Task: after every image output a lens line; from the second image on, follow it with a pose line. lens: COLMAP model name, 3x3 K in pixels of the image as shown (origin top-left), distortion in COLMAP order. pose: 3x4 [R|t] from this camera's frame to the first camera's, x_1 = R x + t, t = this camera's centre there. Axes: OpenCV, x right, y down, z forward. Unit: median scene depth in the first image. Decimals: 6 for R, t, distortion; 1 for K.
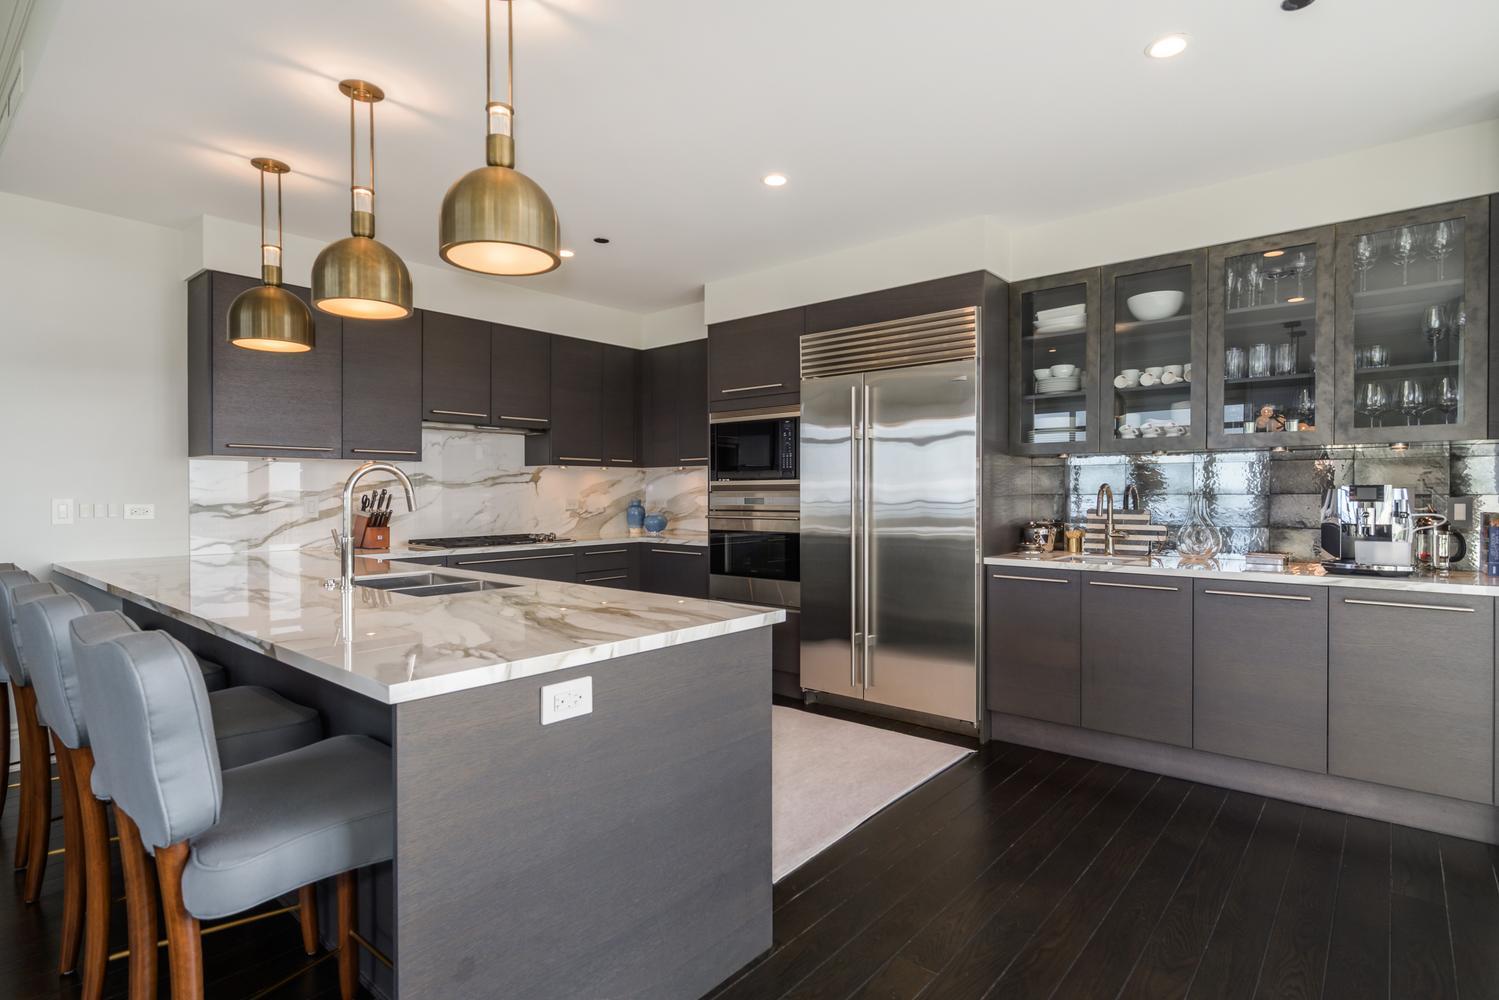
lens RADIAL K [[780.9, 0, 746.8], [0, 780.9, 481.9], [0, 0, 1]] dist [0.008875, 0.000703]
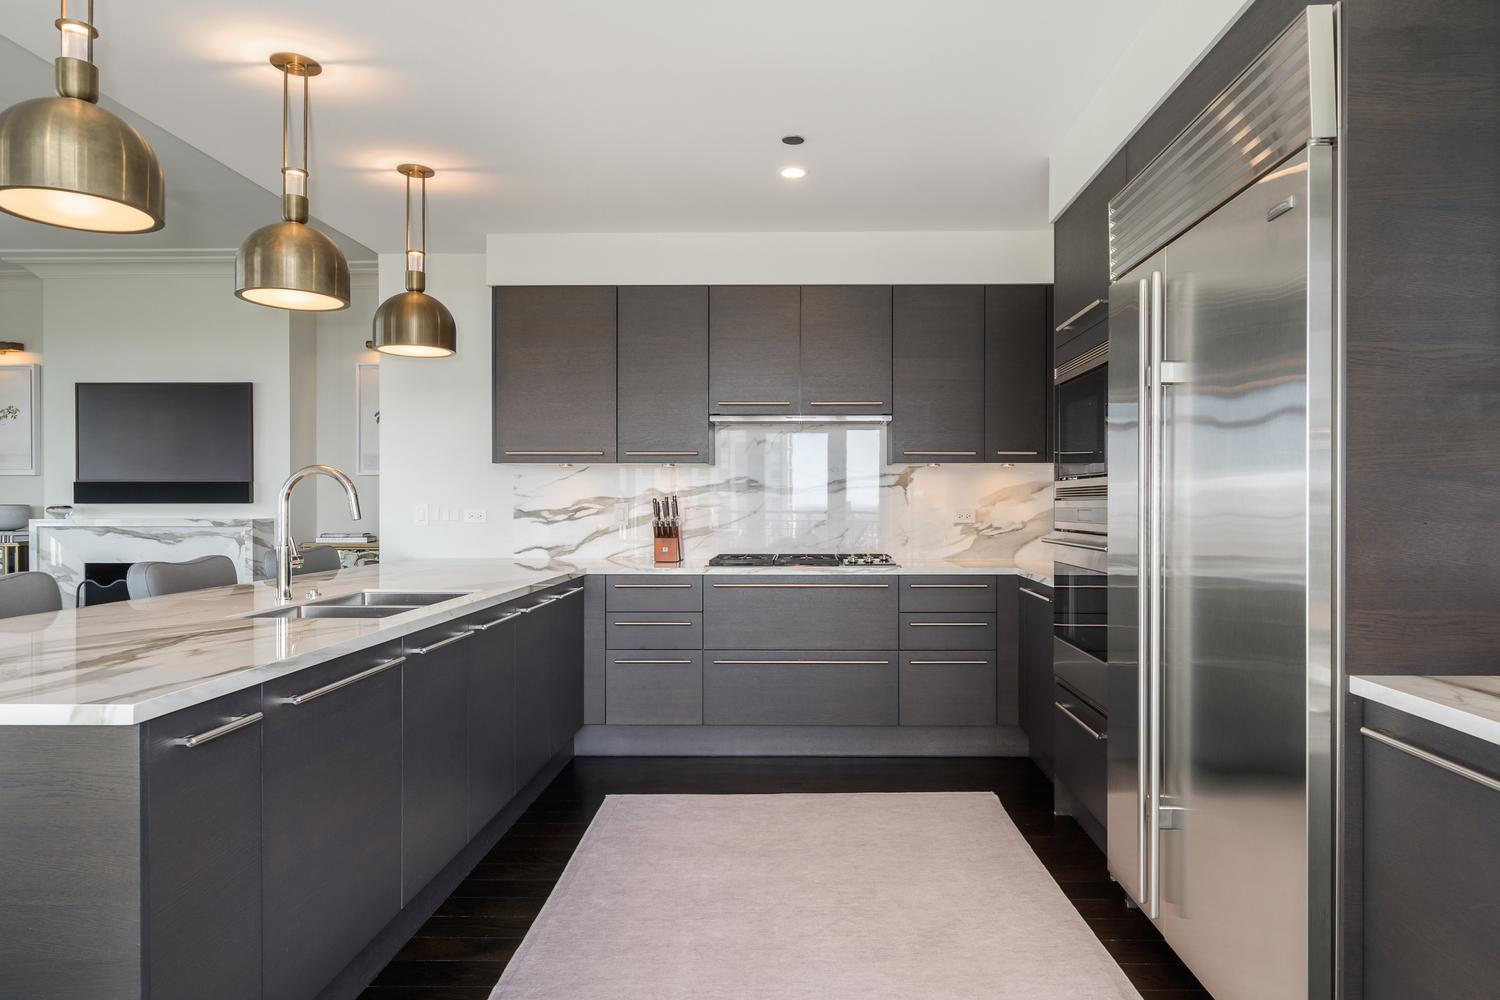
lens RADIAL K [[898.1, 0, 829.8], [0, 898.1, 507.2], [0, 0, 1]] dist [-0.003165, 0.000674]
pose [[0.633824, 0.008543, -0.773430, 0.441865], [0.008051, 0.999812, 0.017641, 0.006138], [0.773436, -0.017408, 0.633636, 0.496810]]
